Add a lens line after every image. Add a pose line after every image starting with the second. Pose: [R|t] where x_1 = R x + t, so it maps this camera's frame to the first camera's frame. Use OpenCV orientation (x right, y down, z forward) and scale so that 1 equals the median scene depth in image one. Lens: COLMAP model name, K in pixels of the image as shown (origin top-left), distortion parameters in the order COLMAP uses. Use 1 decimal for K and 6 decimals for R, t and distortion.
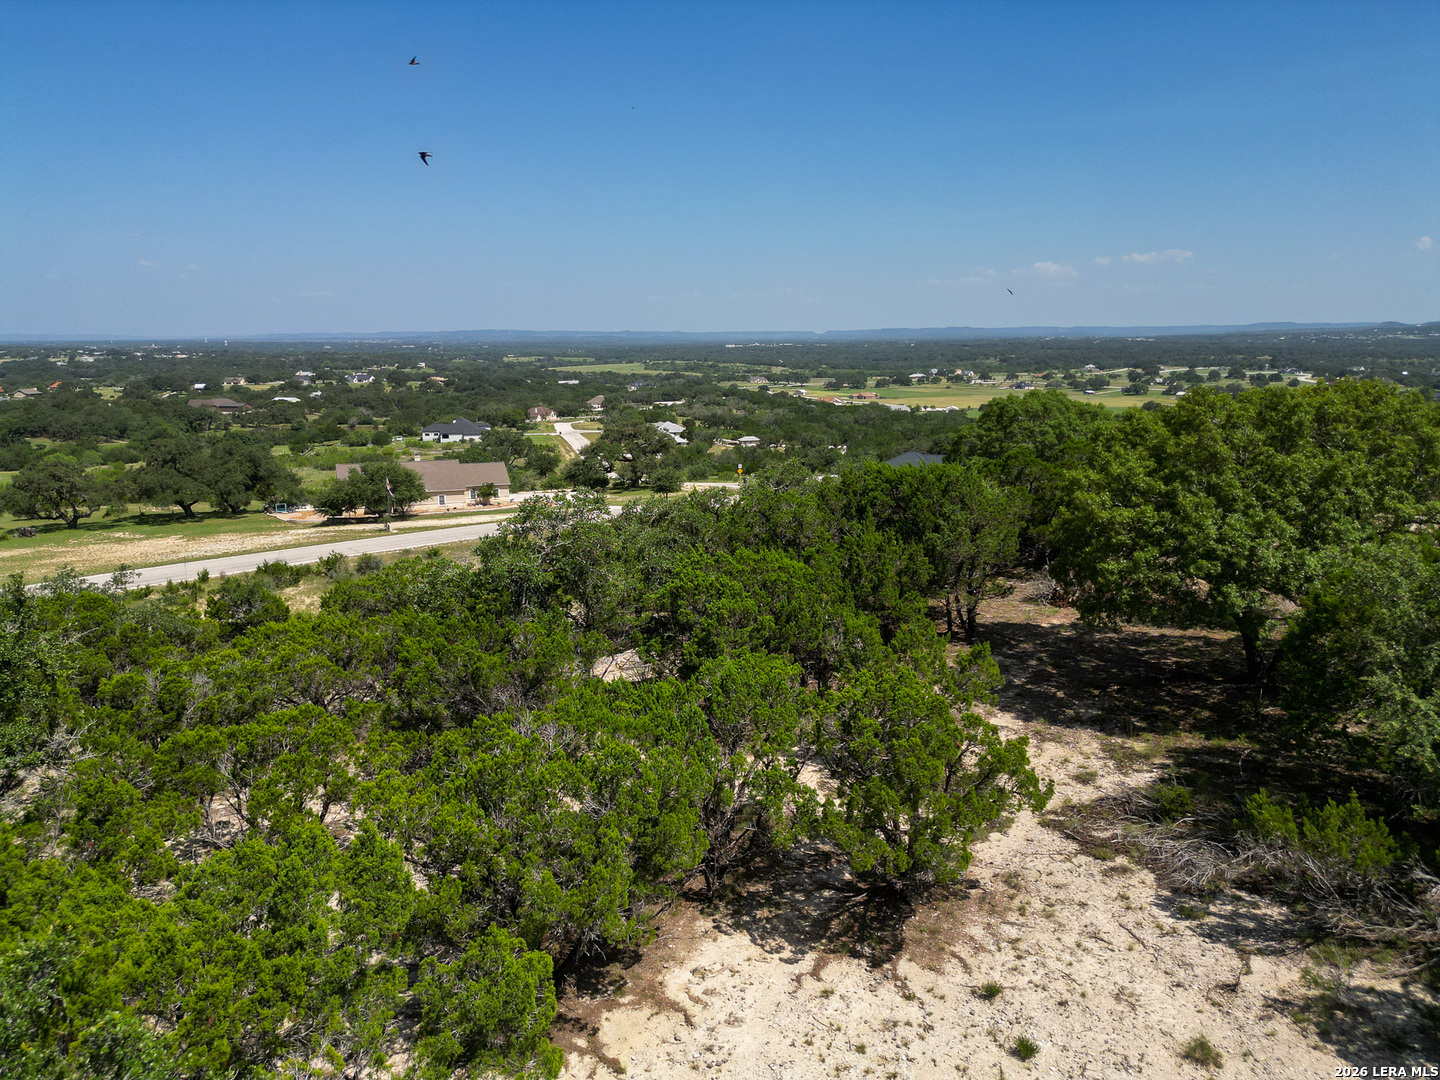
lens RADIAL K [[999.6, 0, 723.0], [0, 999.6, 555.5], [0, 0, 1]] dist [0.066206, -0.063170]
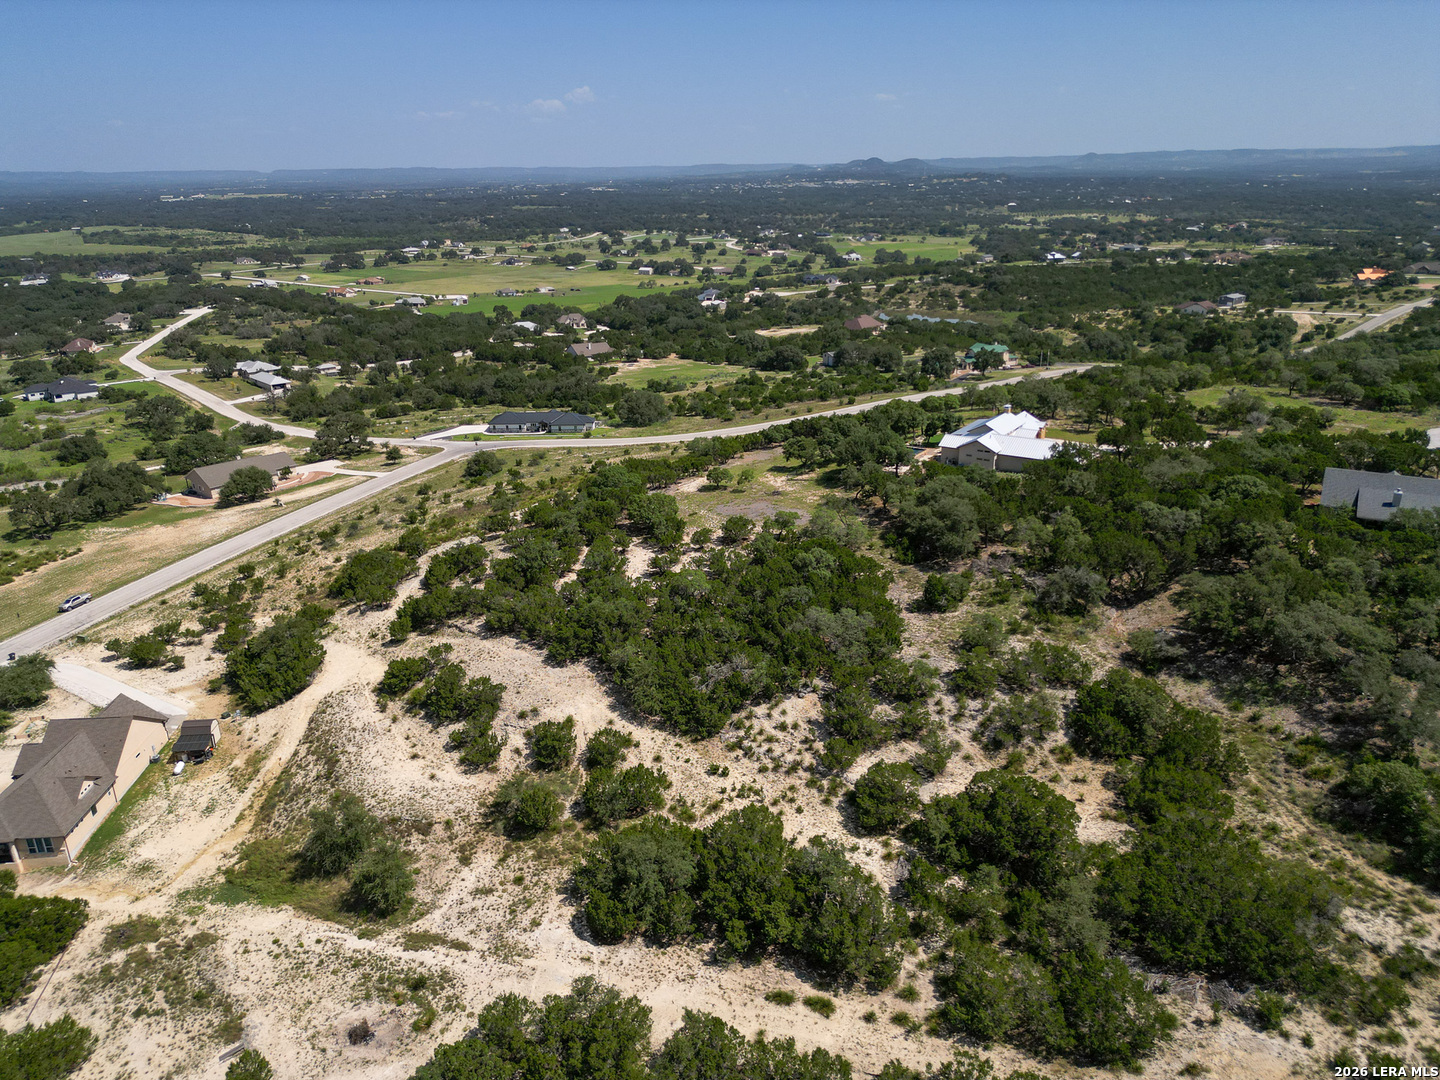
lens RADIAL K [[999.6, 0, 717.5], [0, 999.6, 547.0], [0, 0, 1]] dist [0.066206, -0.063170]
pose [[0.881155, -0.171701, 0.440550, -0.075735], [0.108744, 0.980350, 0.164583, -0.029077], [-0.460152, -0.097116, 0.882512, -0.186780]]
